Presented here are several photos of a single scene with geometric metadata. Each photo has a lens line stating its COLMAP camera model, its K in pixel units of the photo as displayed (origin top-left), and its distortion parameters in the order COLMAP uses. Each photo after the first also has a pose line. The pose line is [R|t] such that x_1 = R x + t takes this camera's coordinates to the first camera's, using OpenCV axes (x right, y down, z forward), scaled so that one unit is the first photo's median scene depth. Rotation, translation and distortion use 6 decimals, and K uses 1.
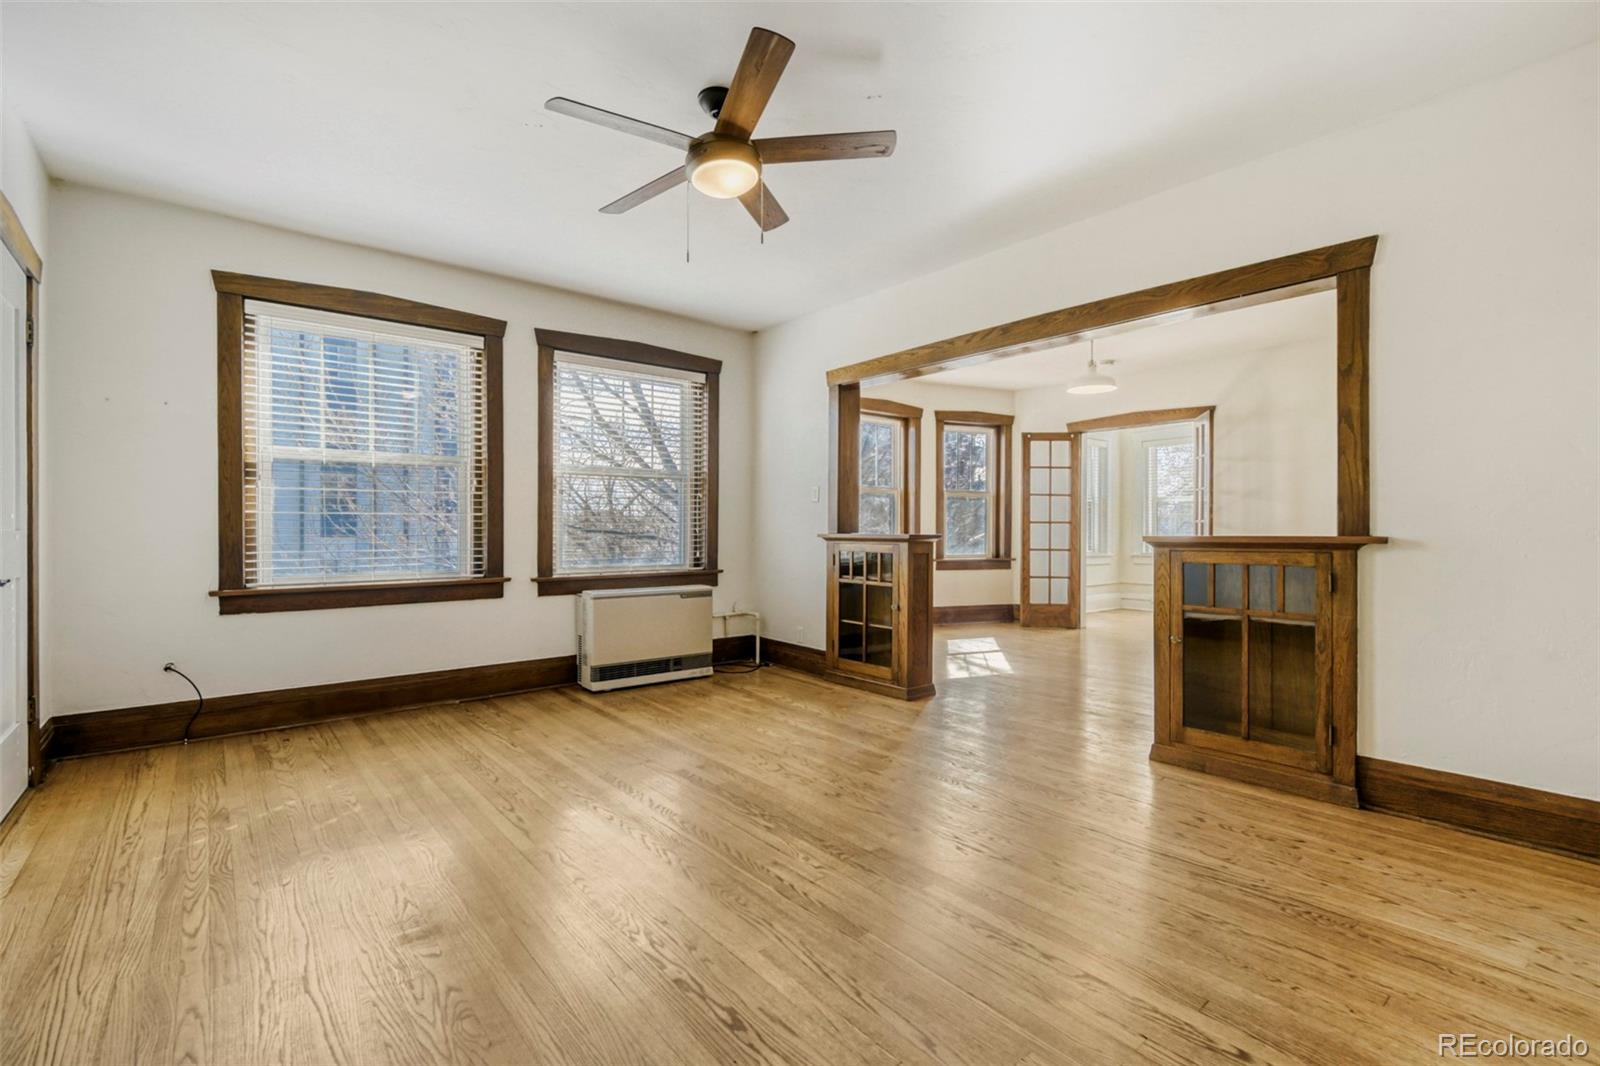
lens RADIAL K [[708.9, 0, 810.4], [0, 708.9, 533.3], [0, 0, 1]] dist [-0.012482, -0.001566]
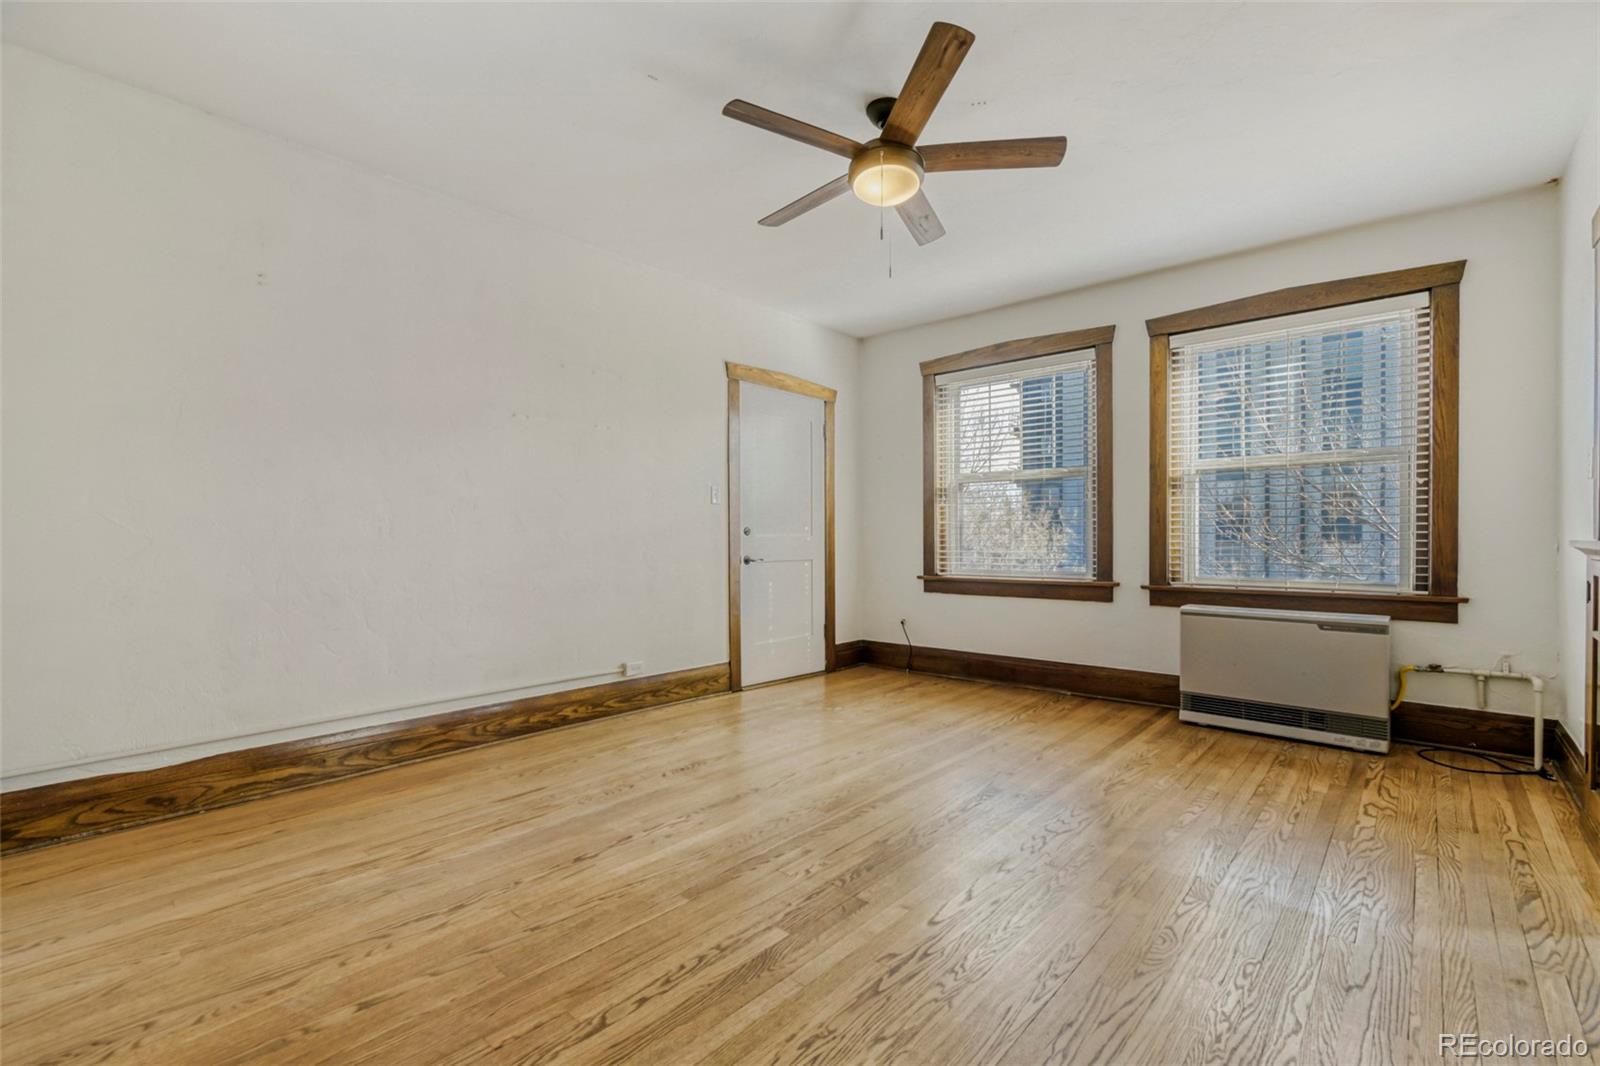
lens RADIAL K [[714.8, 0, 808.0], [0, 714.8, 543.4], [0, 0, 1]] dist [0.002914, -0.003316]
pose [[0.153799, 0.009627, -0.988055, 0.613188], [-0.002095, 0.999953, 0.009417, -0.001900], [0.988100, 0.000622, 0.153812, 0.511463]]
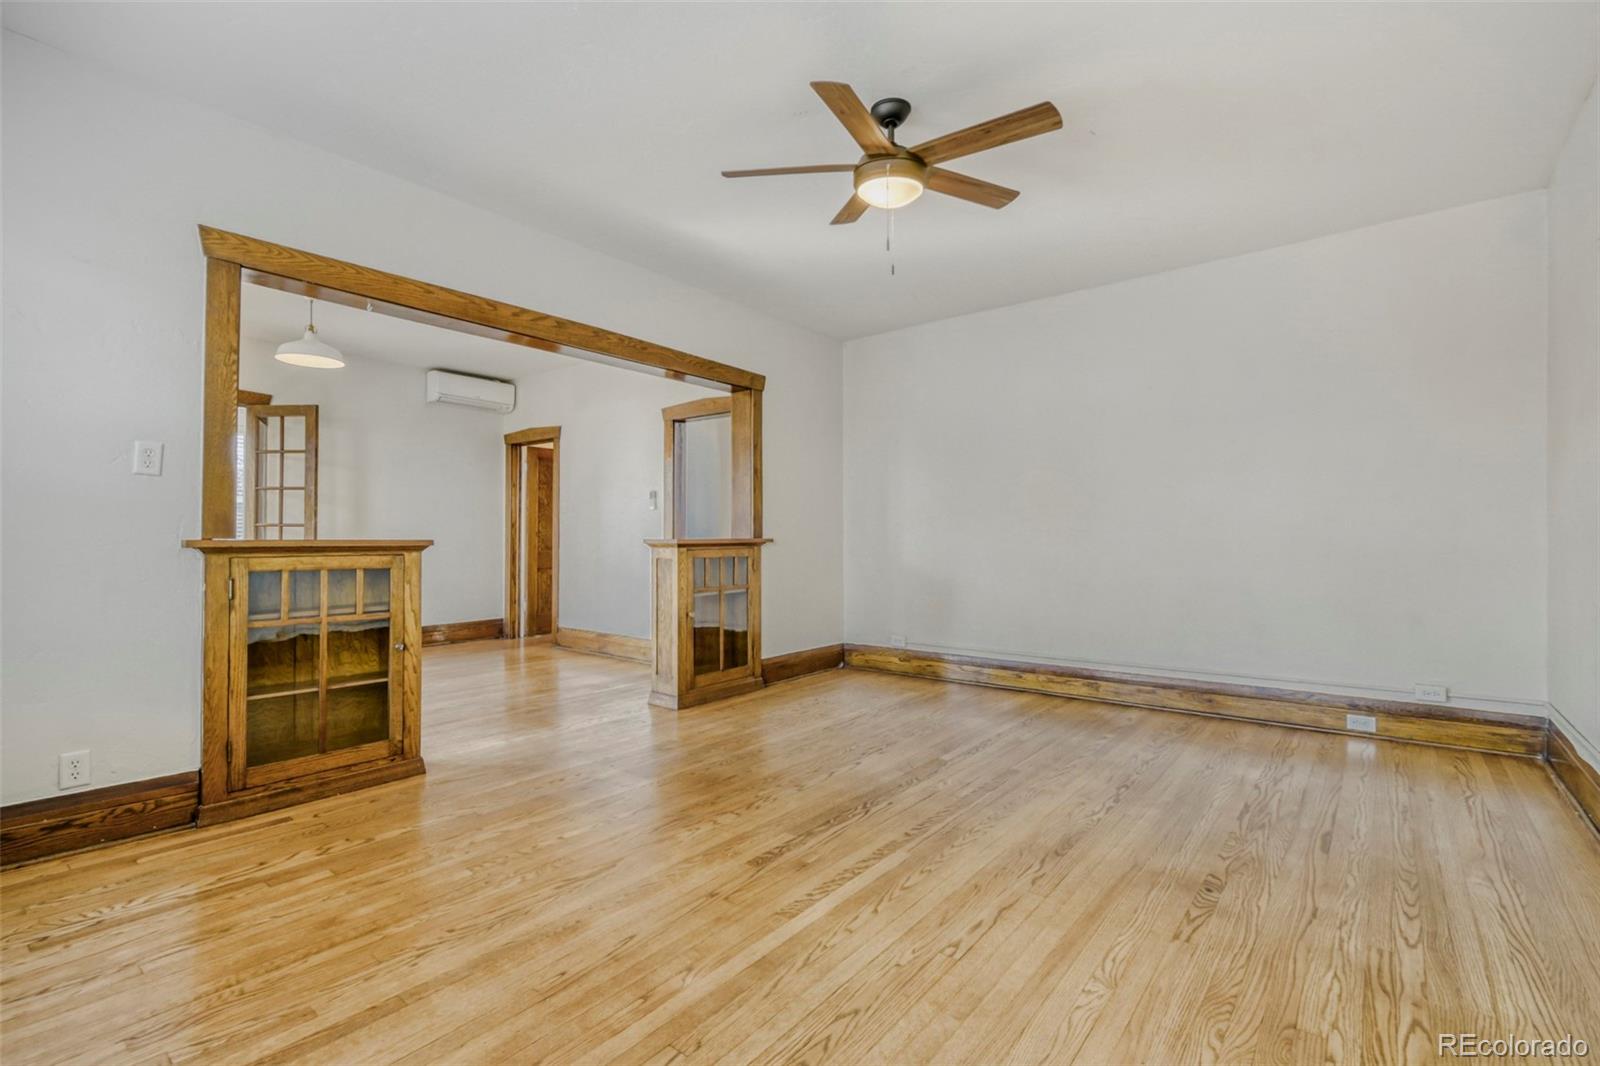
lens RADIAL K [[714.8, 0, 796.1], [0, 714.8, 531.5], [0, 0, 1]] dist [0.002914, -0.003316]
pose [[-0.175050, 0.003171, 0.984554, -0.784045], [0.003129, 0.999992, -0.002664, -0.005877], [-0.984555, 0.002614, -0.175058, 0.922225]]
